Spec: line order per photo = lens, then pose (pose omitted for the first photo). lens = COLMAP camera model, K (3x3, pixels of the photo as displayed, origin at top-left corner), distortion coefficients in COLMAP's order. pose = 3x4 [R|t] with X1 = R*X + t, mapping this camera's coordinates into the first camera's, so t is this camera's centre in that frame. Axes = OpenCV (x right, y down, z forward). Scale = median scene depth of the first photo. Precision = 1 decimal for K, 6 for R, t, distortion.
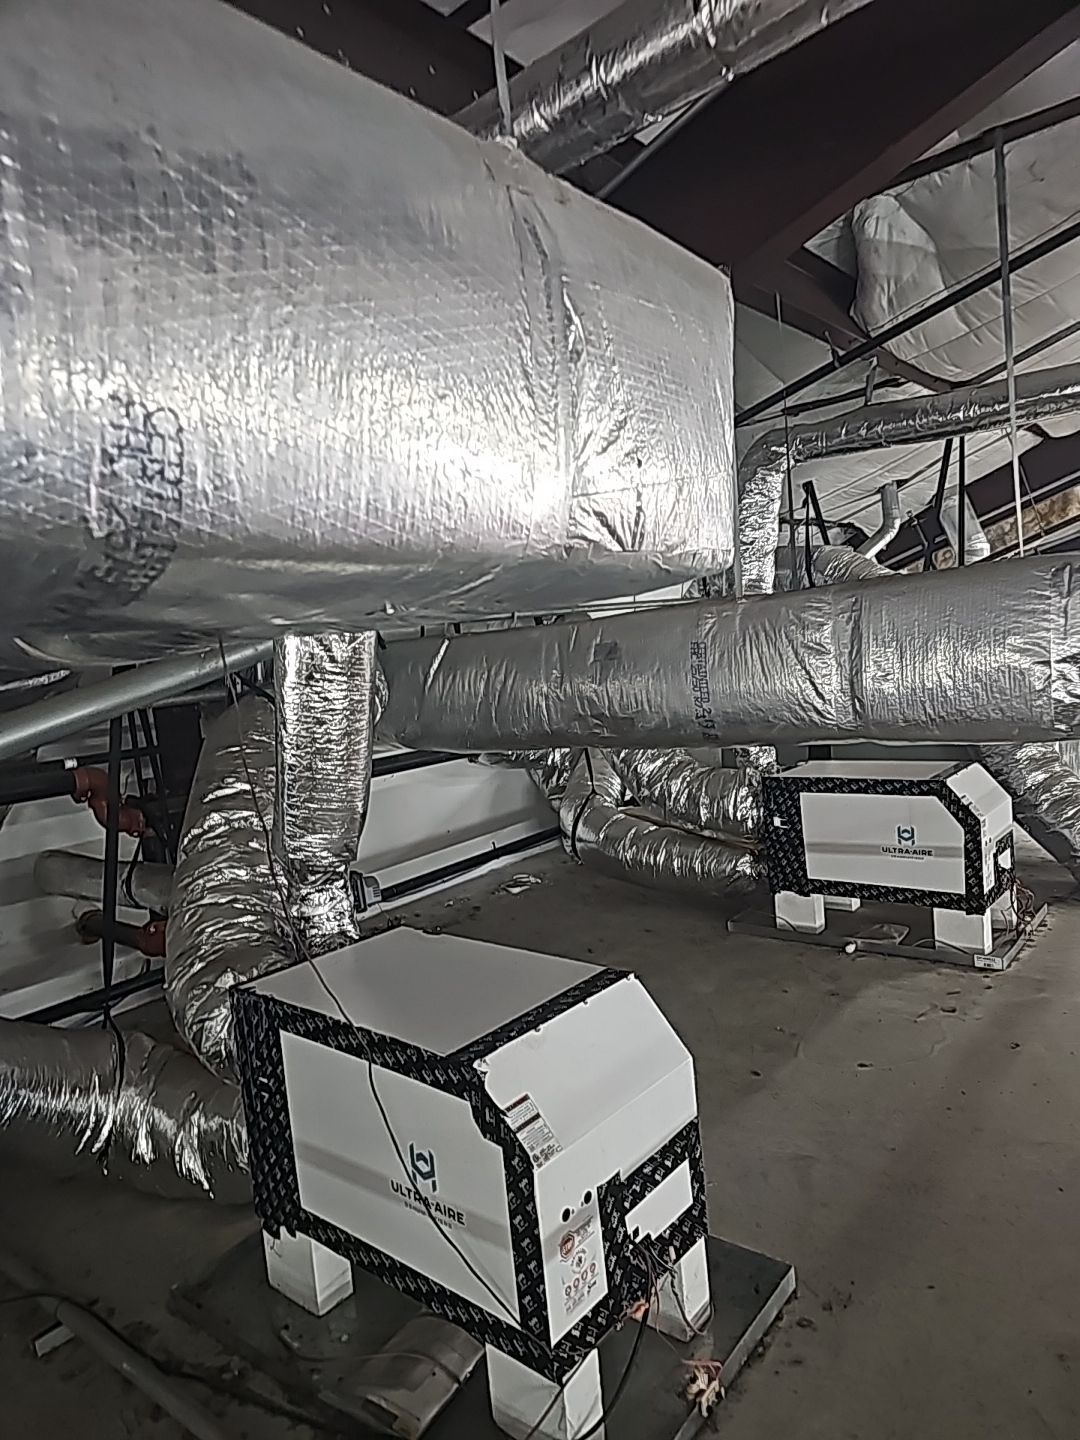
lens RADIAL K [[922.7, 0, 544.0], [0, 922.7, 728.3], [0, 0, 1]] dist [0.058558, -0.045257]
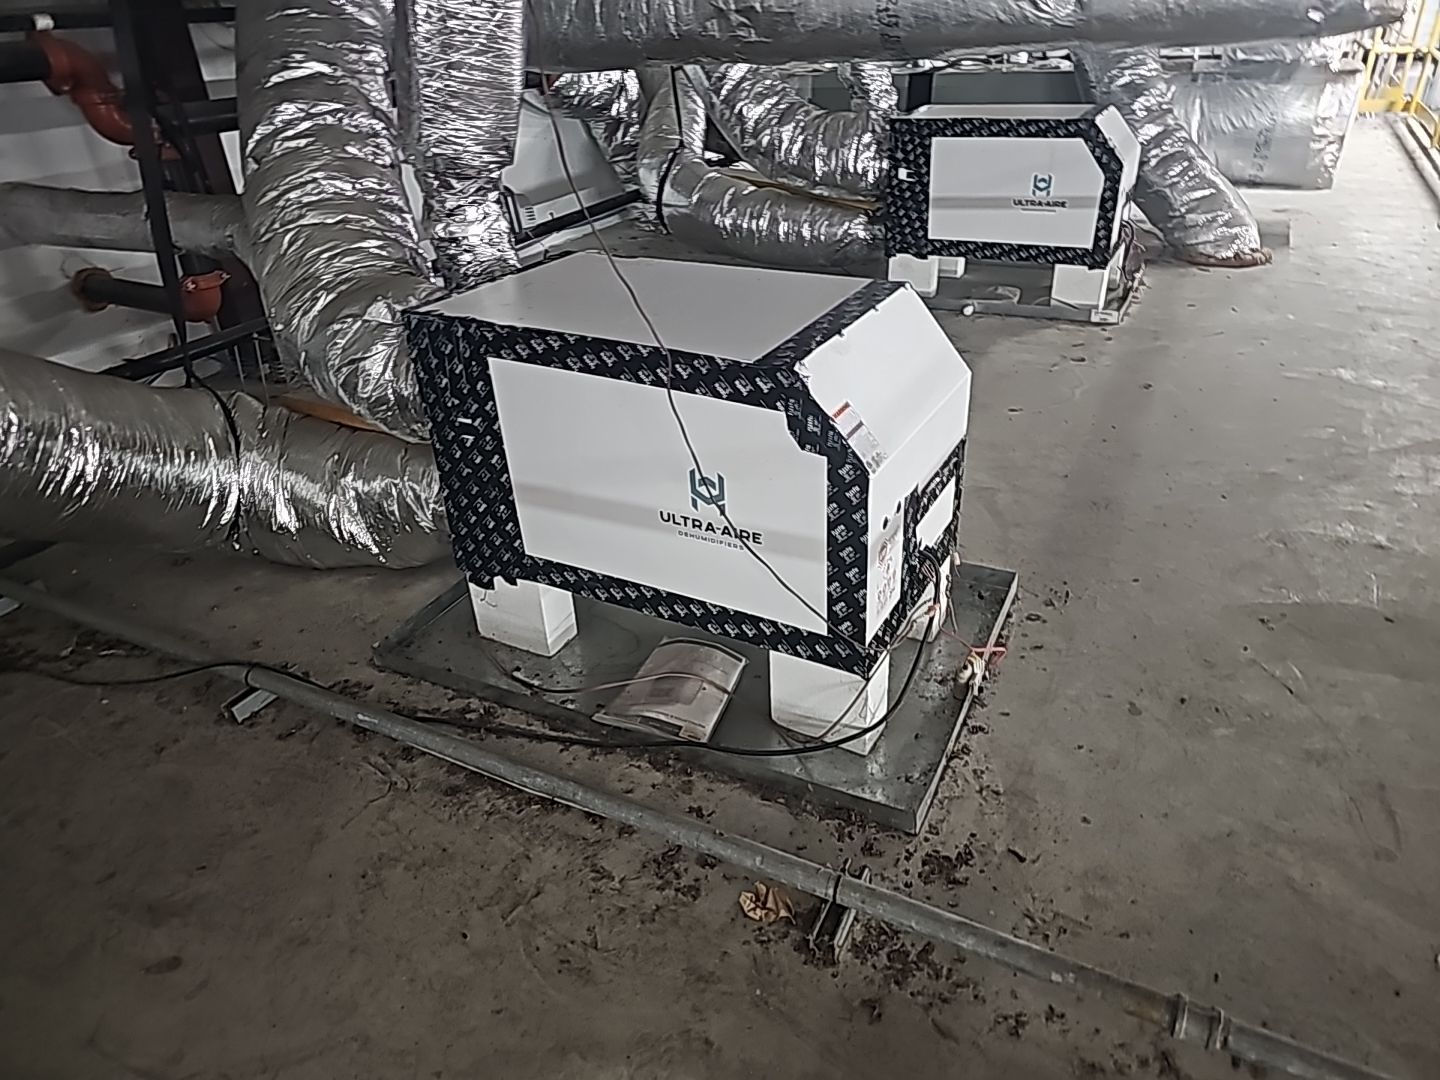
lens RADIAL K [[922.7, 0, 720.6], [0, 922.7, 532.5], [0, 0, 1]] dist [0.058558, -0.045257]
pose [[0.976560, -0.062338, 0.206019, -0.216717], [-0.023773, 0.920049, 0.391080, 0.118473], [-0.213927, -0.386811, 0.897002, 0.143524]]
